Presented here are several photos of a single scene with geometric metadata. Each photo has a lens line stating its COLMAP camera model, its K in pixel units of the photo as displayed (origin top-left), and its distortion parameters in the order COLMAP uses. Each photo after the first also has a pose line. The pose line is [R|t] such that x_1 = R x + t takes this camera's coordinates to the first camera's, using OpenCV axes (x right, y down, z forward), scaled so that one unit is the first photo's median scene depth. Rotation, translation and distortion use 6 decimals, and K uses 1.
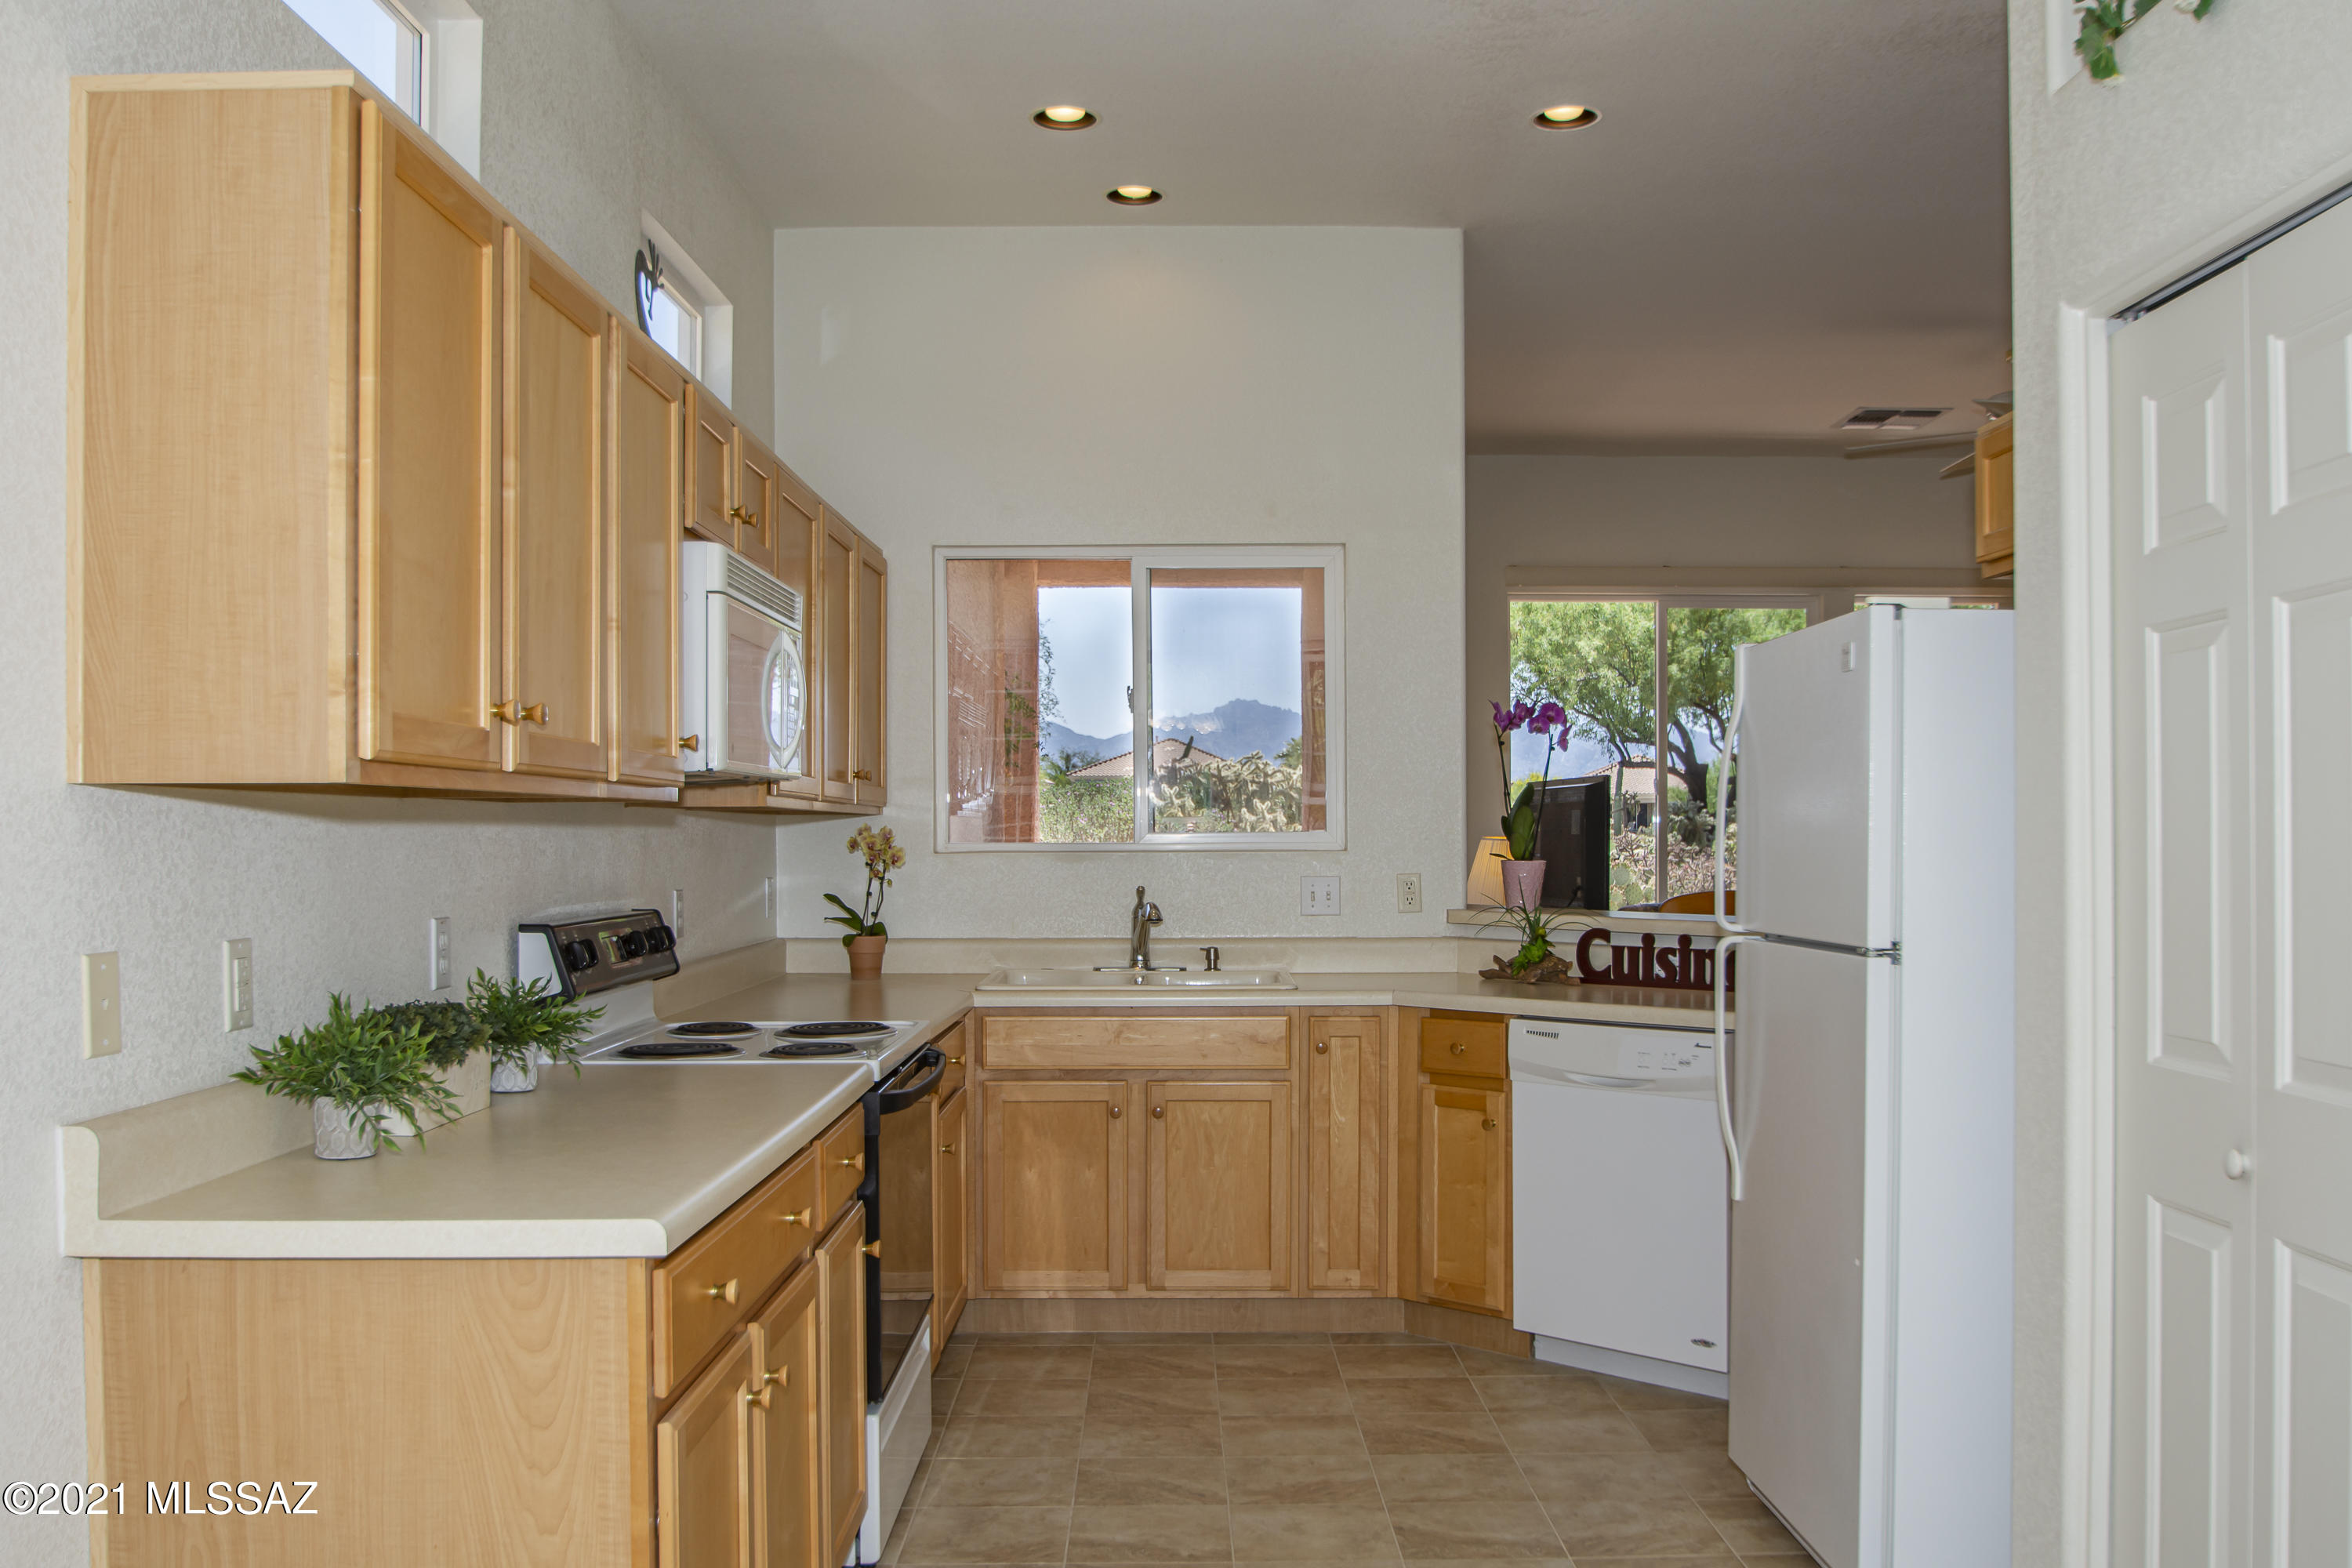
lens RADIAL K [[1984.2, 0, 1177.9], [0, 1984.2, 794.1], [0, 0, 1]] dist [-0.049443, 0.008963]
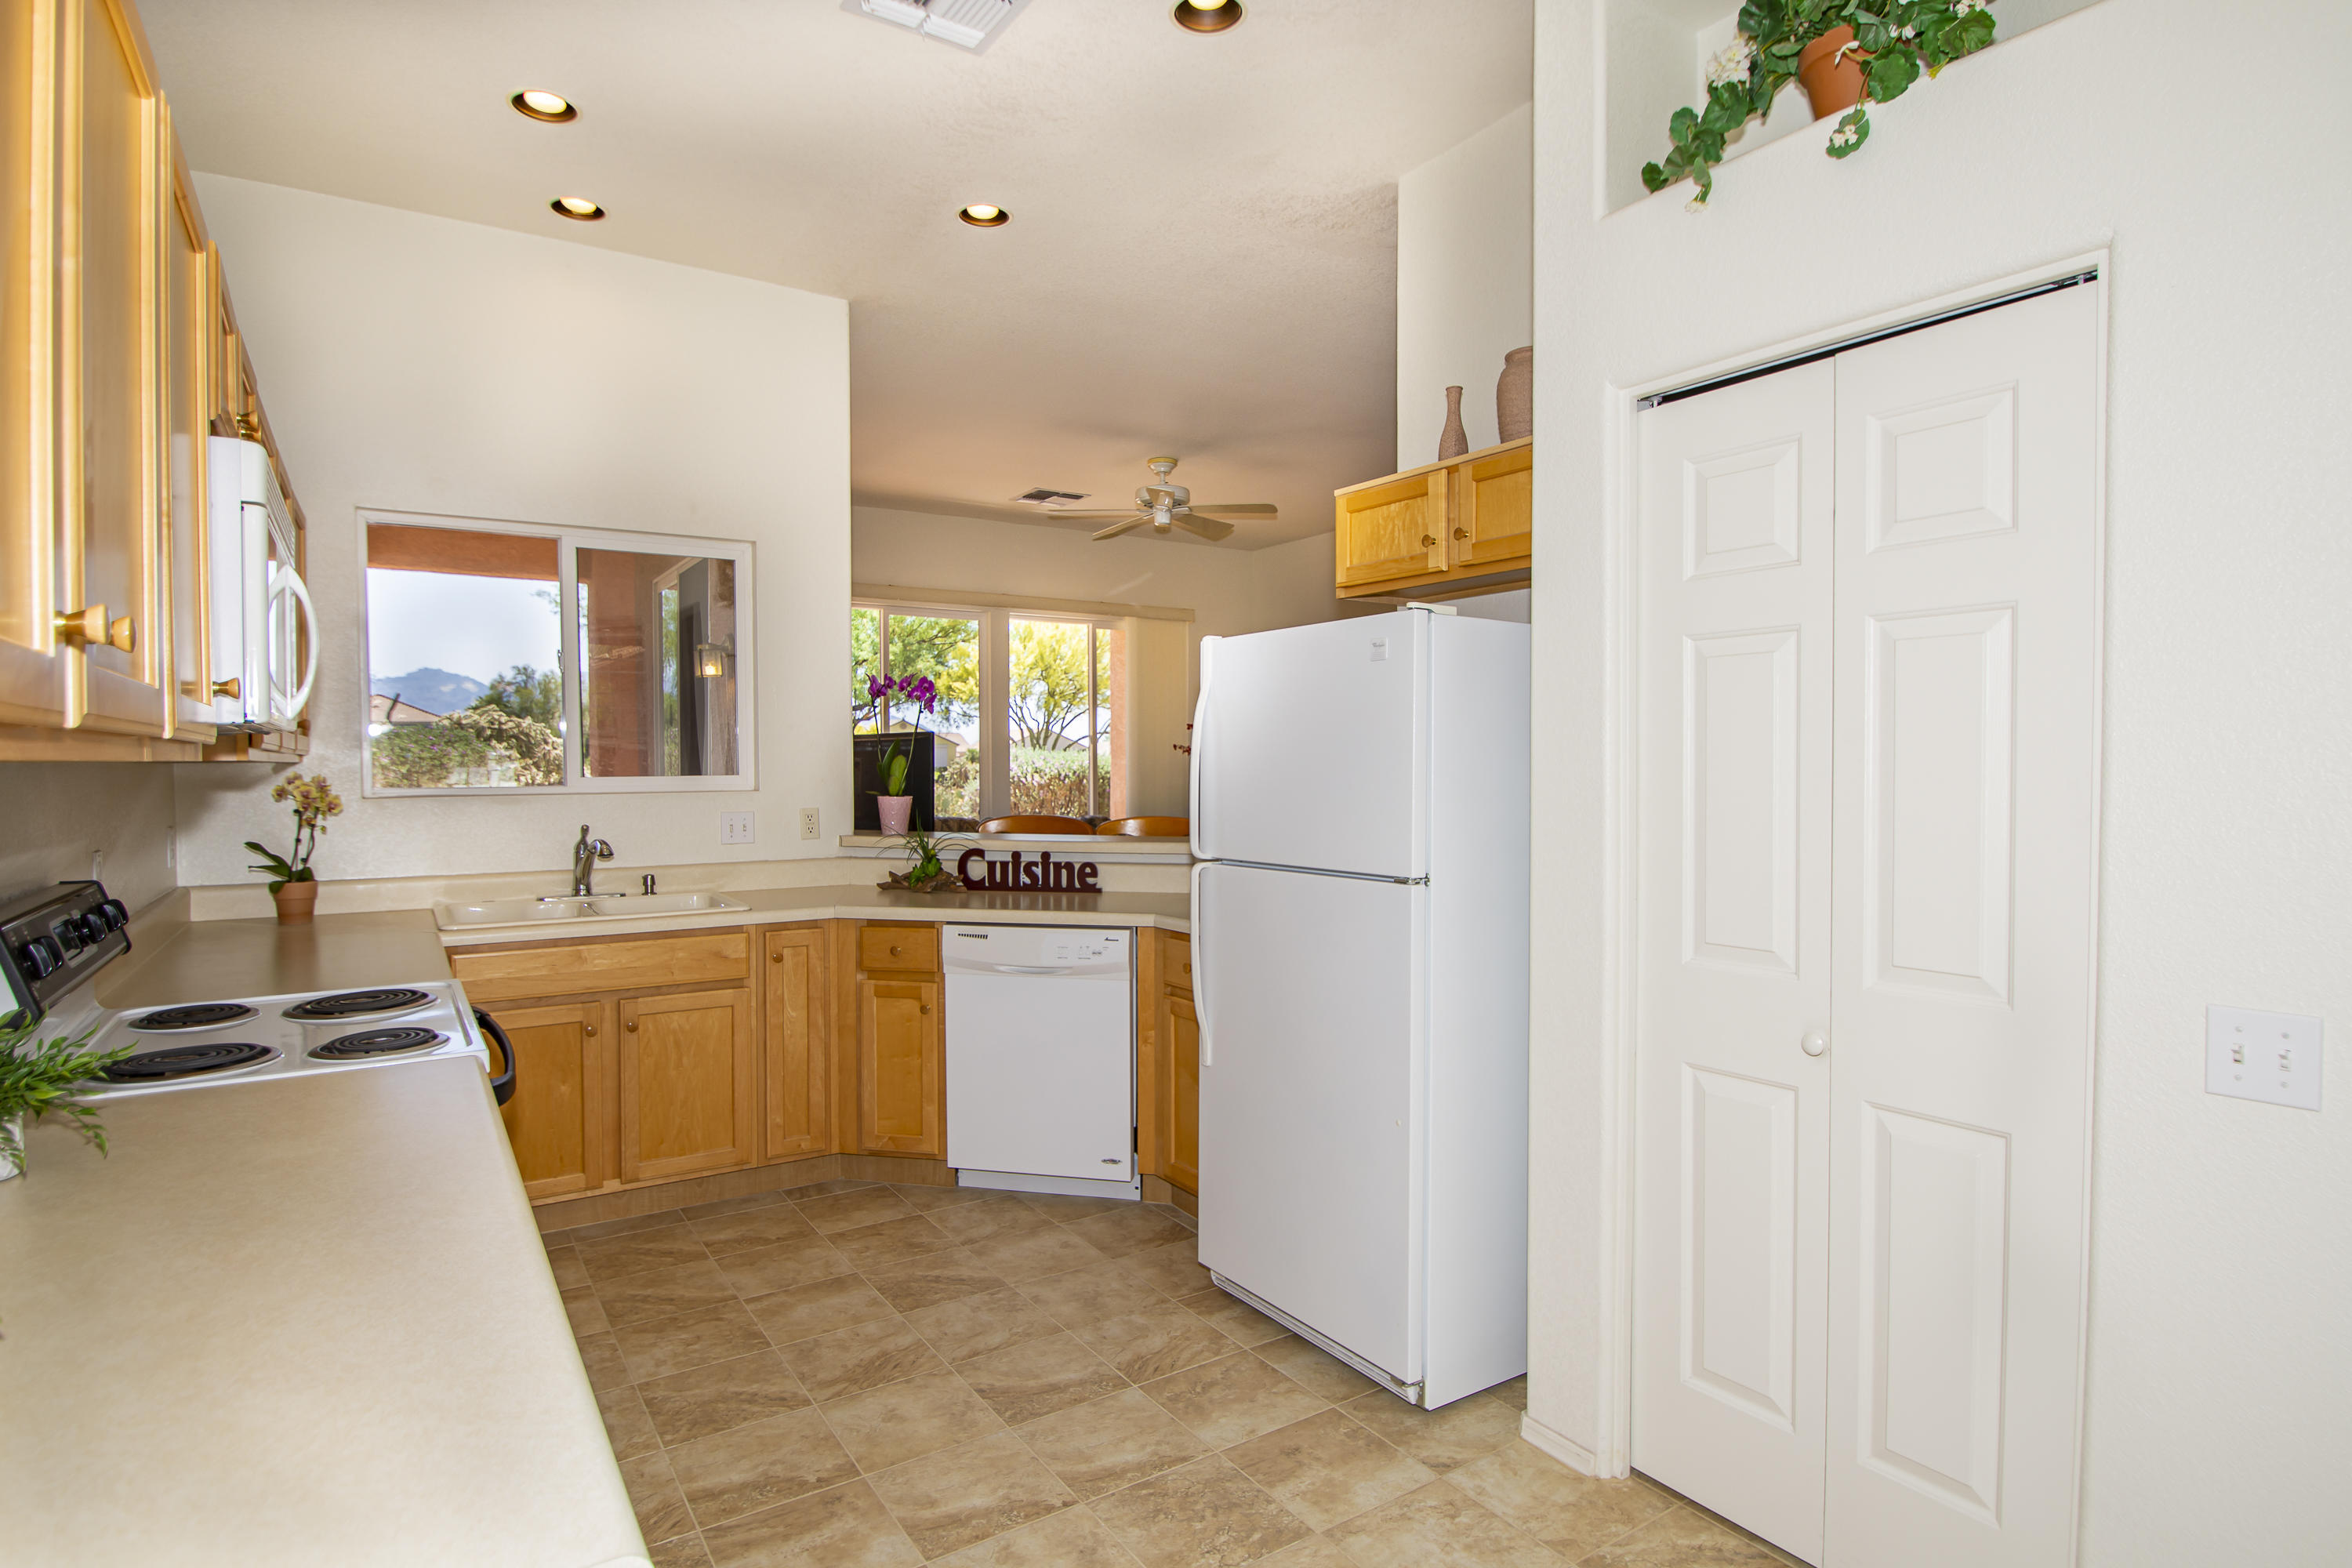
lens RADIAL K [[1227.1, 0, 1170.8], [0, 1227.1, 780.7], [0, 0, 1]] dist [-0.007722, -0.000363]
pose [[0.844242, -0.009101, 0.535885, -0.125134], [-0.009318, 0.999455, 0.031653, -0.005217], [-0.535881, -0.031717, 0.843698, 0.250548]]
